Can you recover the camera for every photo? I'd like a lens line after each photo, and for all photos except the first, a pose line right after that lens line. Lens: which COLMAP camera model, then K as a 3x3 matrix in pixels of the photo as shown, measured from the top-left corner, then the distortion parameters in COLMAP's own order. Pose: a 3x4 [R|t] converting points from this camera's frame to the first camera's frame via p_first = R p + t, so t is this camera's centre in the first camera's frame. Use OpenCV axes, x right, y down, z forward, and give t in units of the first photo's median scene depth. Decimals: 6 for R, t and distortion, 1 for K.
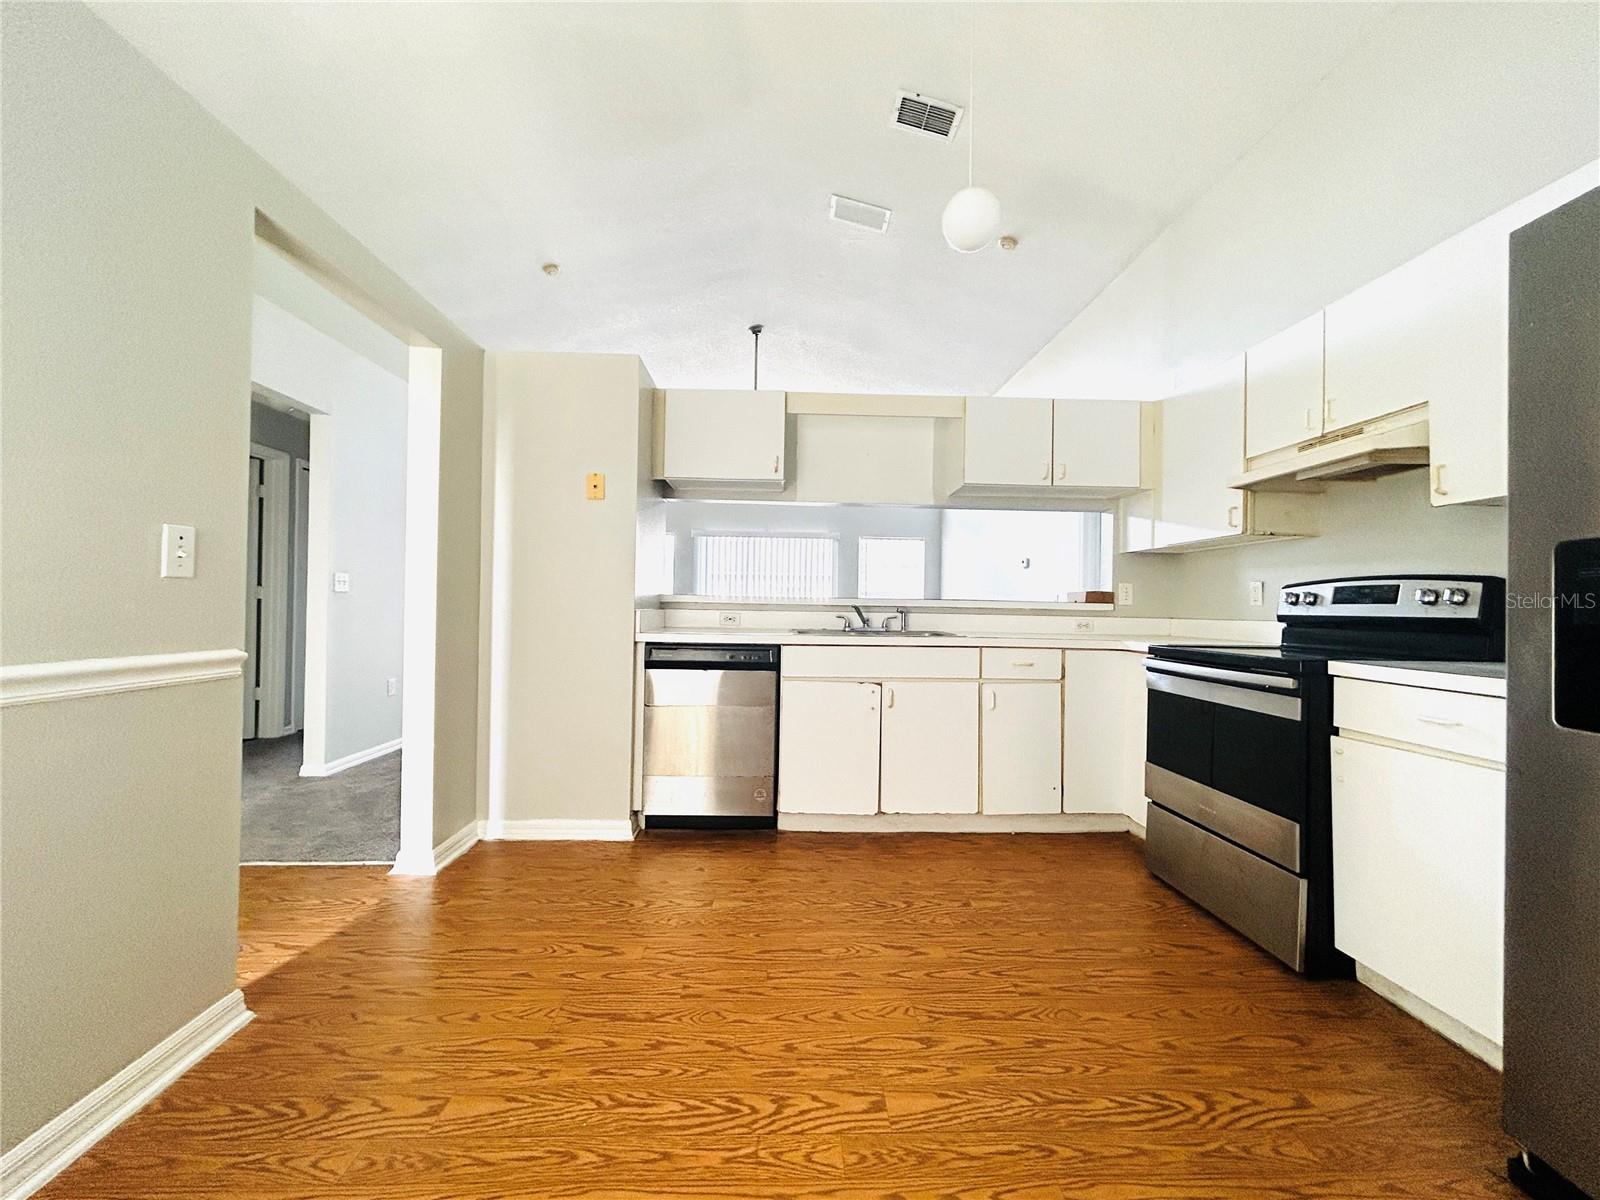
lens RADIAL K [[640.7, 0, 800.8], [0, 640.7, 598.9], [0, 0, 1]] dist [-0.000786, 0.000420]
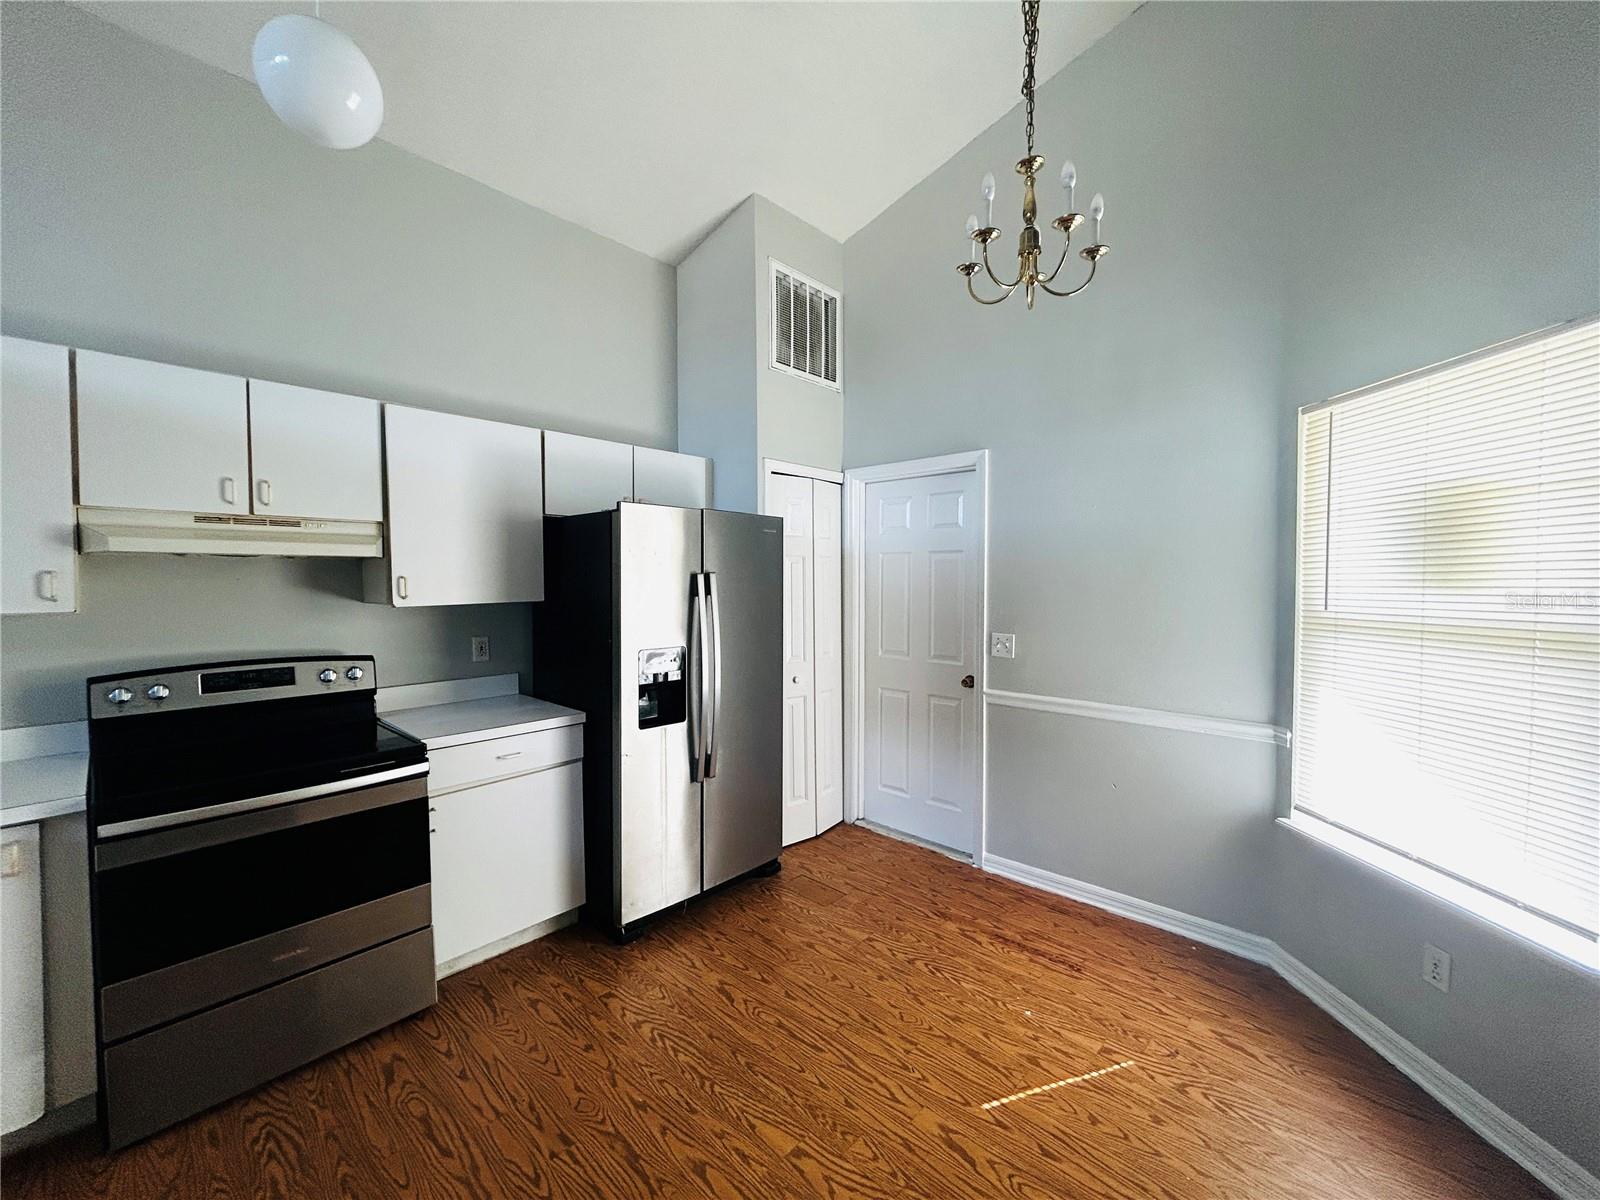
lens RADIAL K [[643.8, 0, 798.4], [0, 643.8, 597.8], [0, 0, 1]] dist [-0.000762, 0.000510]
pose [[-0.707665, -0.033327, 0.705761, -0.631735], [-0.013882, 0.999350, 0.033270, -0.267826], [-0.706411, 0.013747, -0.707668, 1.657580]]
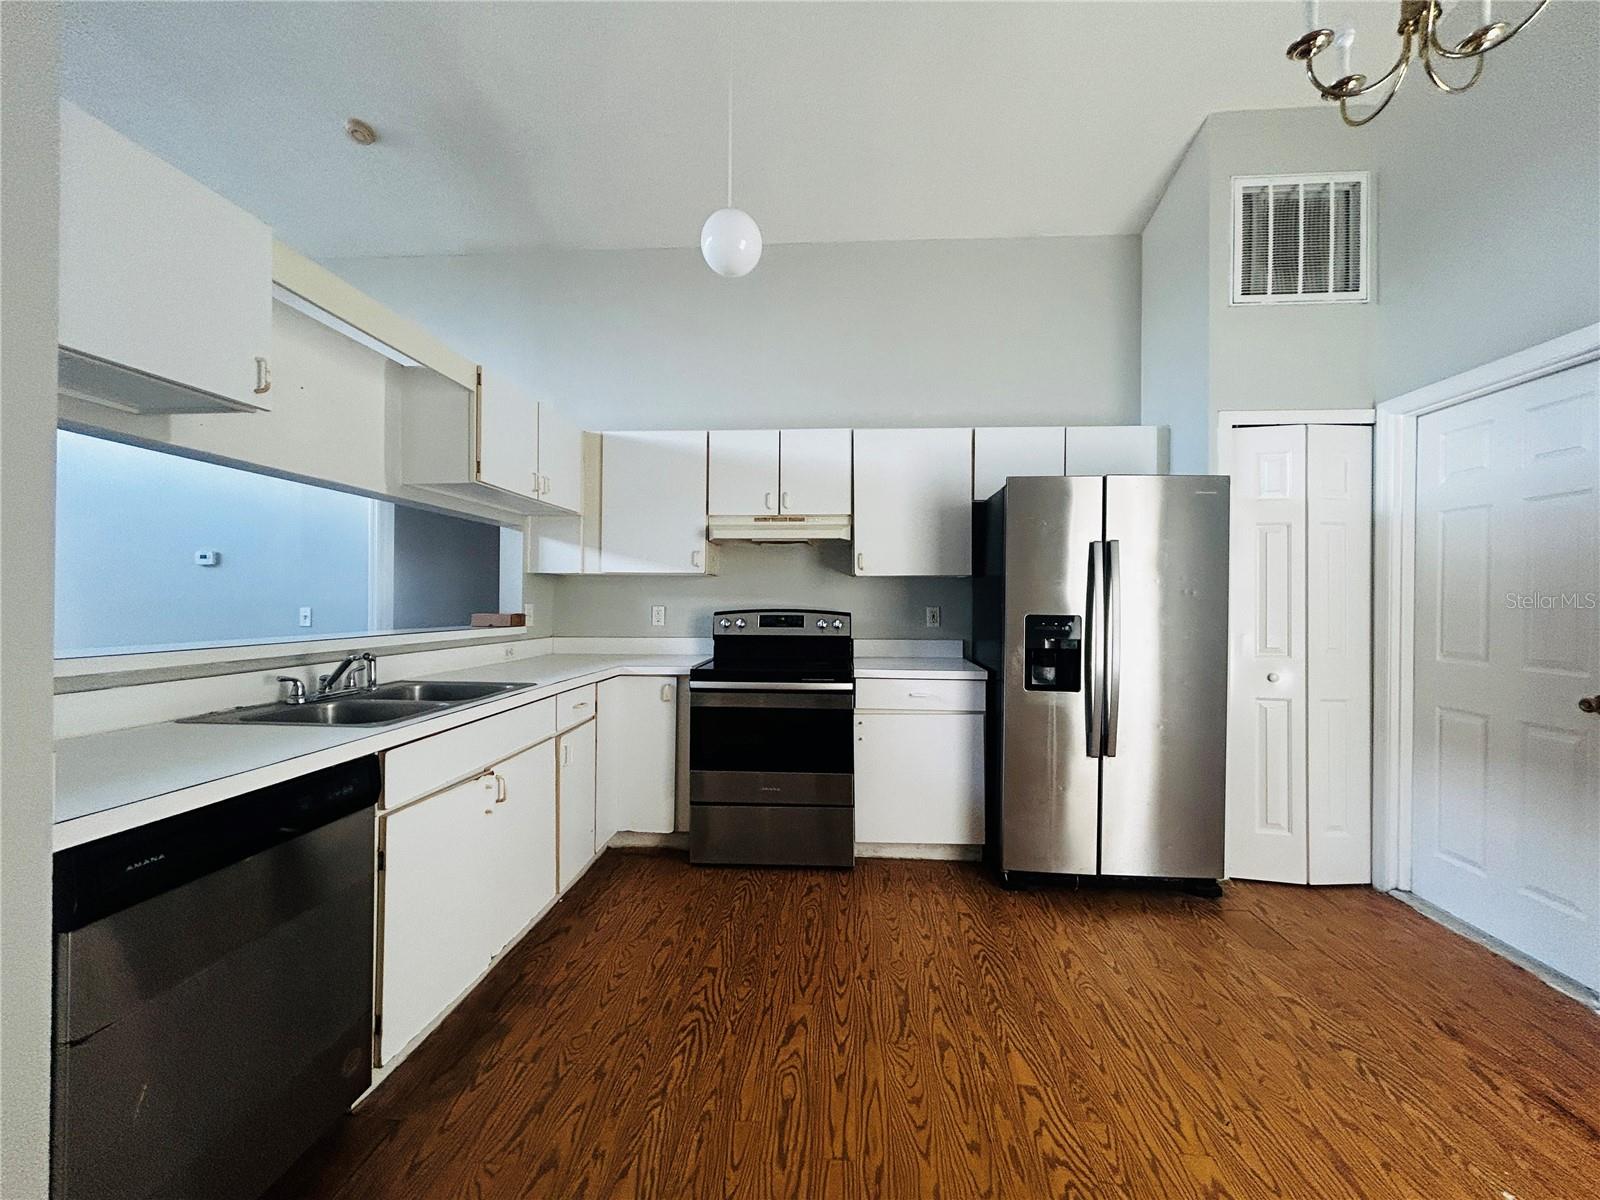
lens RADIAL K [[640.7, 0, 800.8], [0, 640.7, 598.9], [0, 0, 1]] dist [-0.000786, 0.000420]
pose [[0.108043, -0.011984, 0.994074, -0.993777], [-0.015176, 0.999791, 0.013702, -0.124973], [-0.994030, -0.016567, 0.107839, 1.181269]]
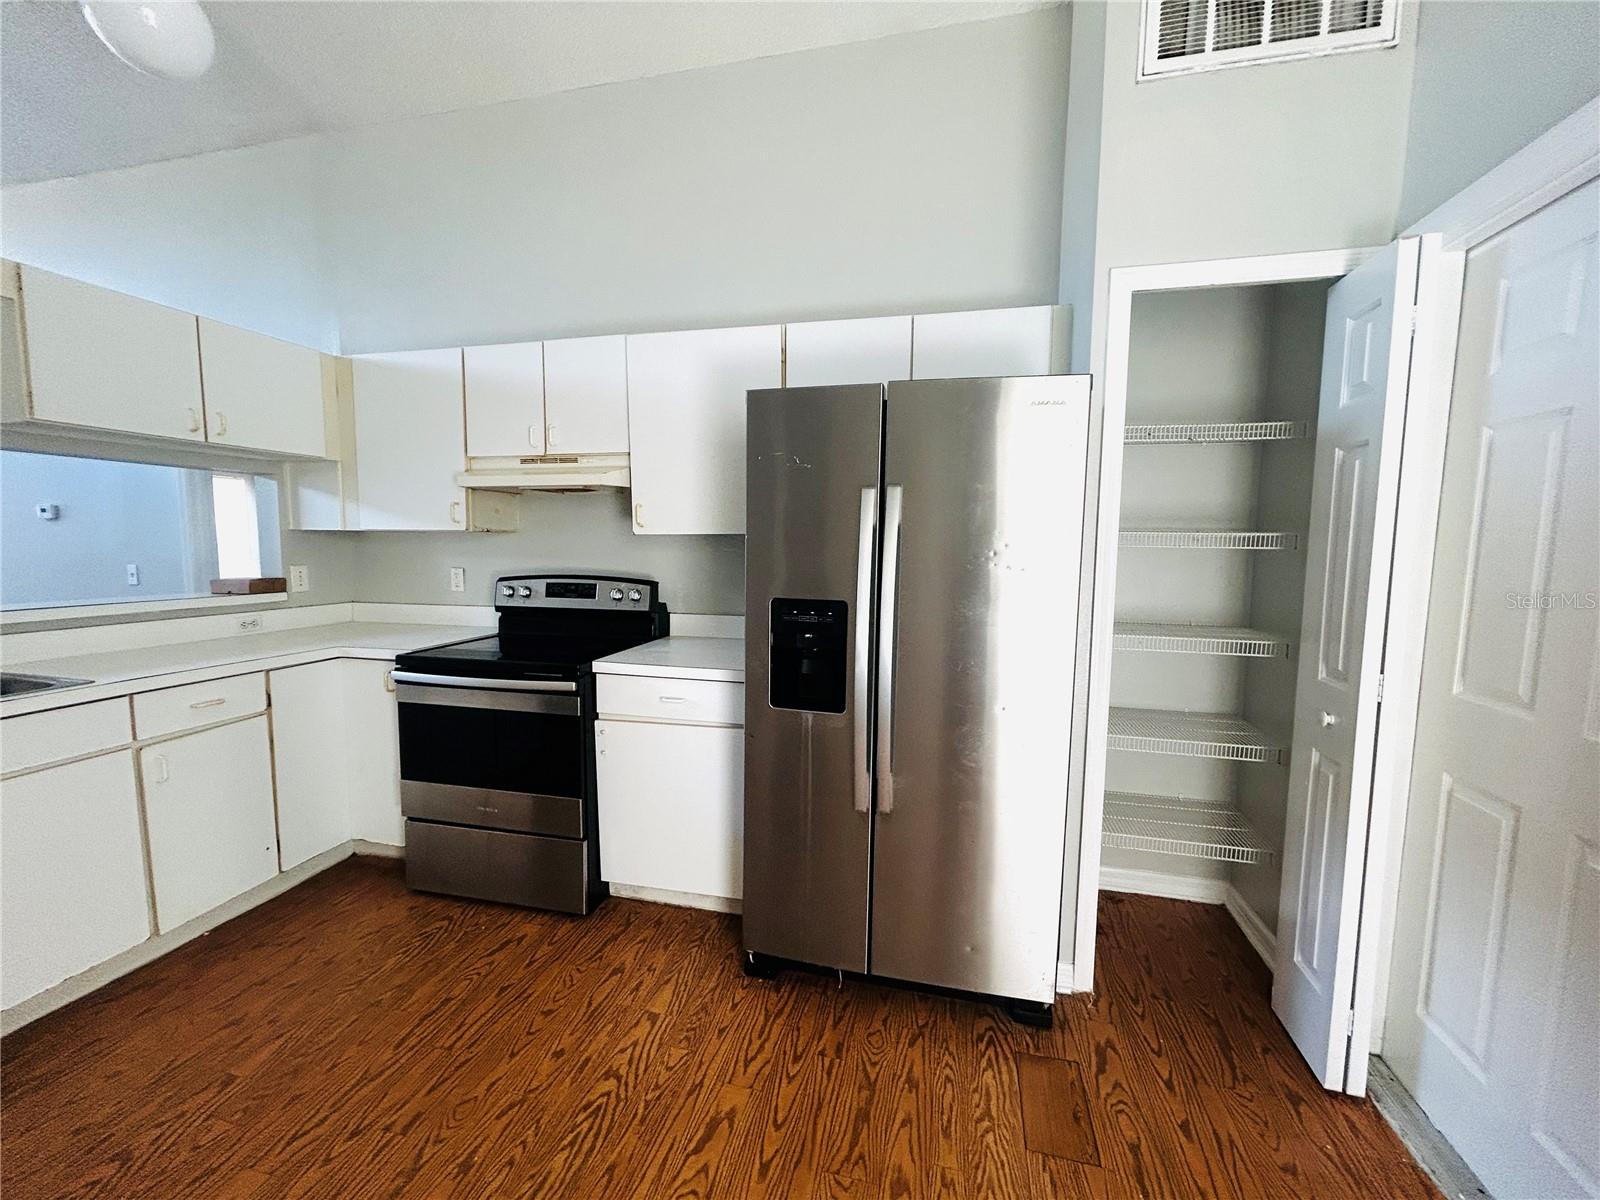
lens RADIAL K [[640.7, 0, 800.8], [0, 640.7, 598.9], [0, 0, 1]] dist [-0.000786, 0.000420]
pose [[0.270267, -0.102175, 0.957348, -0.283228], [-0.014958, 0.993787, 0.110287, -0.200783], [-0.962669, -0.044127, 0.267060, 0.359766]]
